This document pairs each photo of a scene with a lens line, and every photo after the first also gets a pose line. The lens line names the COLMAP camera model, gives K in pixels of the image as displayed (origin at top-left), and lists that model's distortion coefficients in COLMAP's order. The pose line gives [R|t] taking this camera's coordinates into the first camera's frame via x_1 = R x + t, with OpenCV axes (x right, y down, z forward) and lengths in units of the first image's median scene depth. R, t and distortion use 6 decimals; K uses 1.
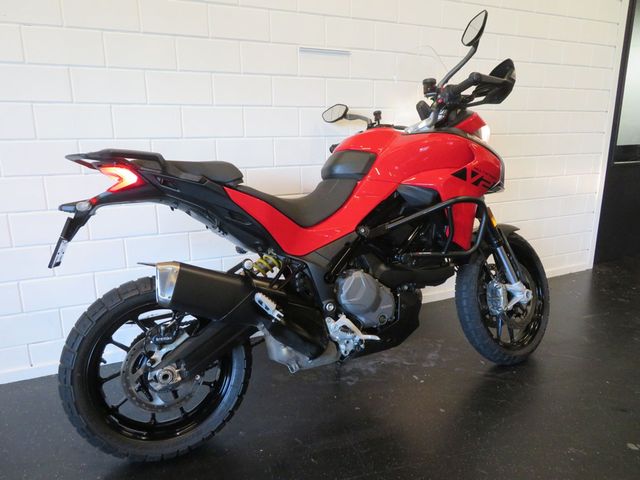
lens RADIAL K [[423.1, 0, 320.0], [0, 423.1, 240.0], [0, 0, 1]] dist [-0.082536, 0.000131]
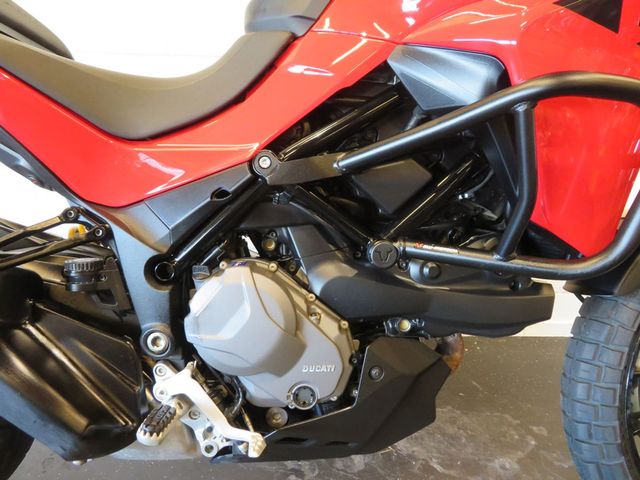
lens RADIAL K [[416.5, 0, 320.0], [0, 416.5, 240.0], [0, 0, 1]] dist [-0.000859, -0.039606]
pose [[0.917884, 0.140115, -0.371291, 0.290327], [-0.117170, 0.989572, 0.083774, 0.009296], [0.379157, -0.033391, 0.924730, 0.662032]]
